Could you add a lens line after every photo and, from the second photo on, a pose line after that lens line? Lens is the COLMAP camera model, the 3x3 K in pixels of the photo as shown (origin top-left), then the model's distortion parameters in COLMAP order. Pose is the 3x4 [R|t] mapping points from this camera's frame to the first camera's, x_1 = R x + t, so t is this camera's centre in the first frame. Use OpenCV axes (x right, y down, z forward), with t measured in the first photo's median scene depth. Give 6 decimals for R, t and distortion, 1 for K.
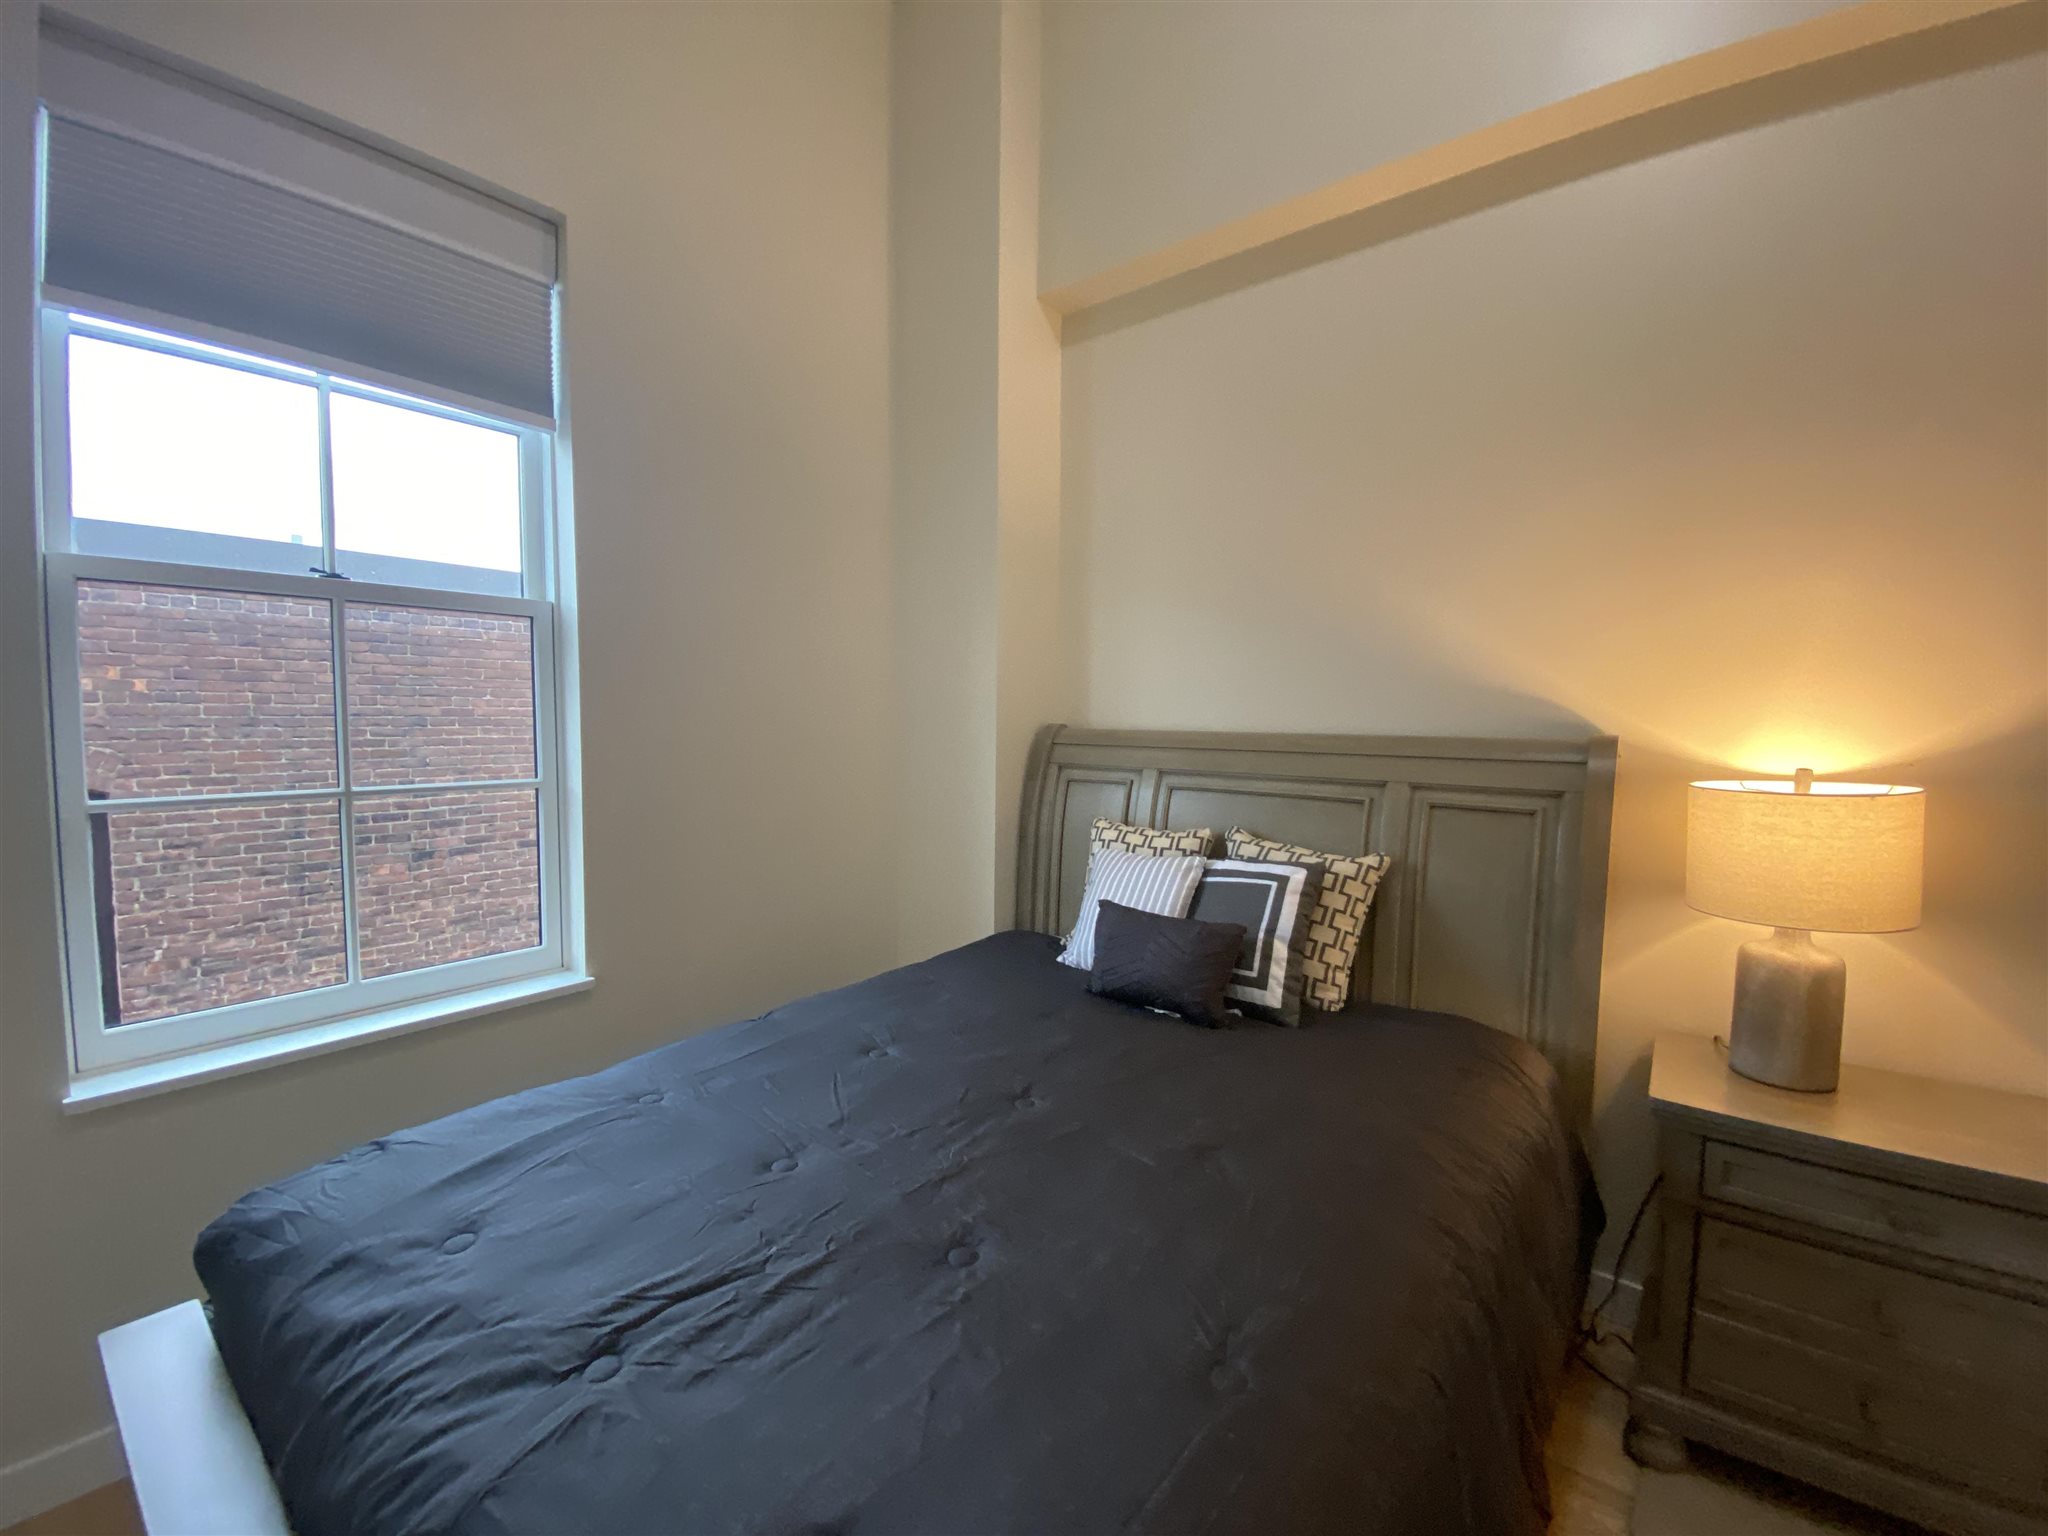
lens RADIAL K [[822.7, 0, 991.9], [0, 822.7, 767.8], [0, 0, 1]] dist [0.005467, -0.014040]
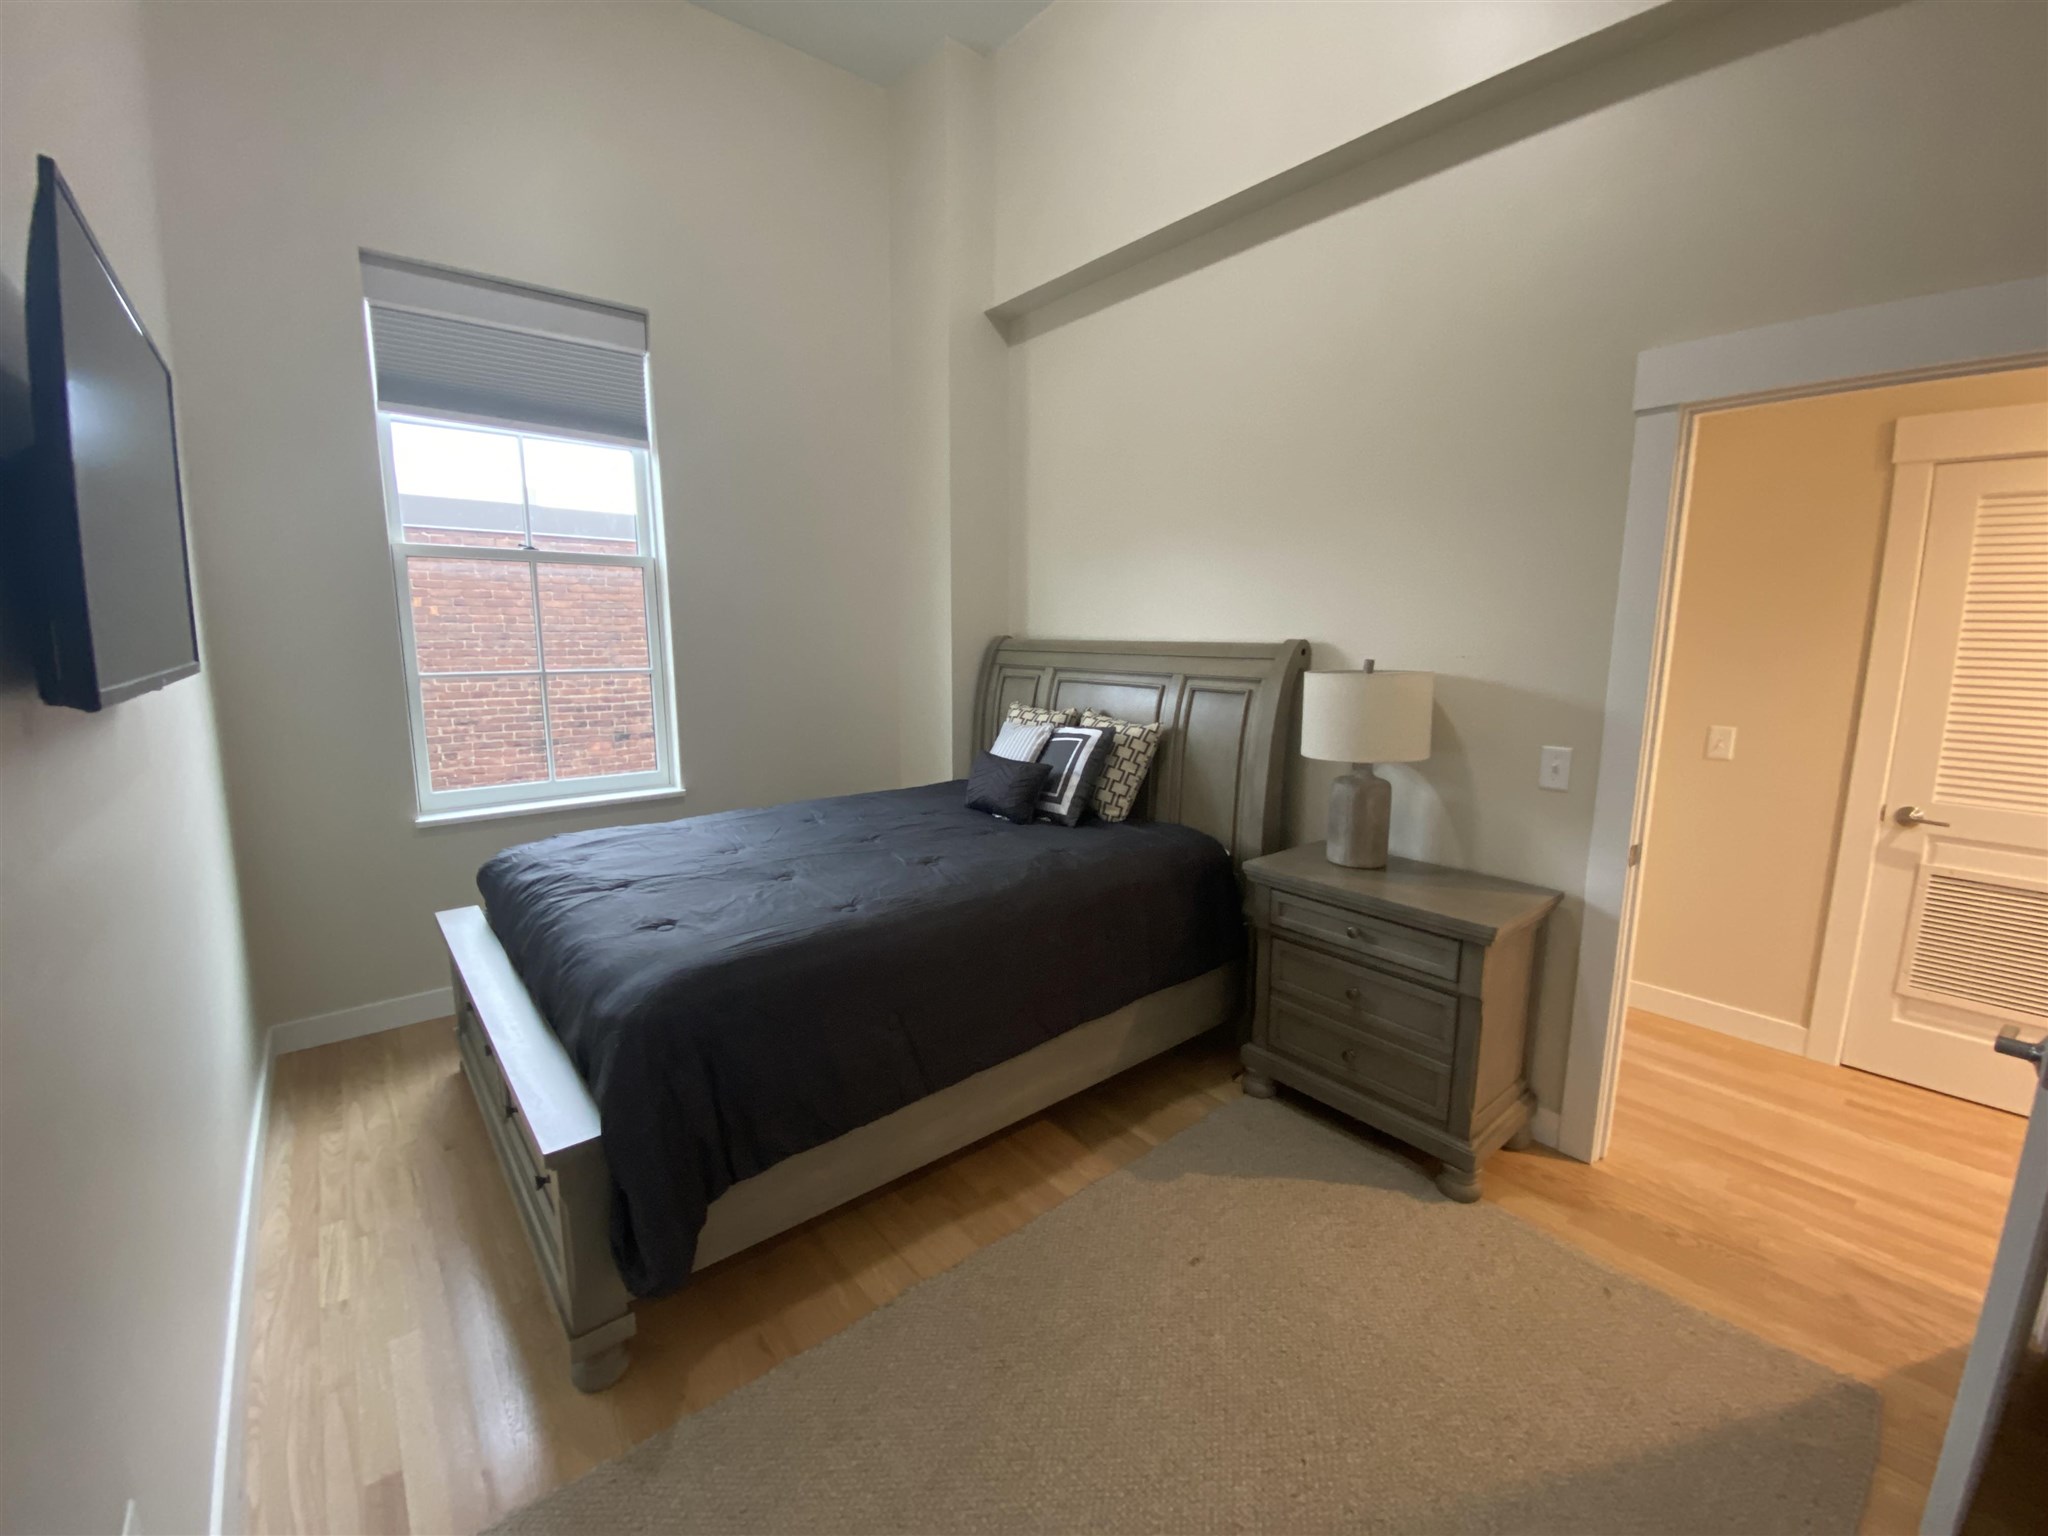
lens RADIAL K [[822.7, 0, 1011.1], [0, 822.7, 776.5], [0, 0, 1]] dist [0.005467, -0.014040]
pose [[0.980507, 0.032158, -0.193833, 0.472059], [-0.011090, 0.994001, 0.108811, 0.040717], [0.196169, -0.104540, 0.974981, -0.474462]]
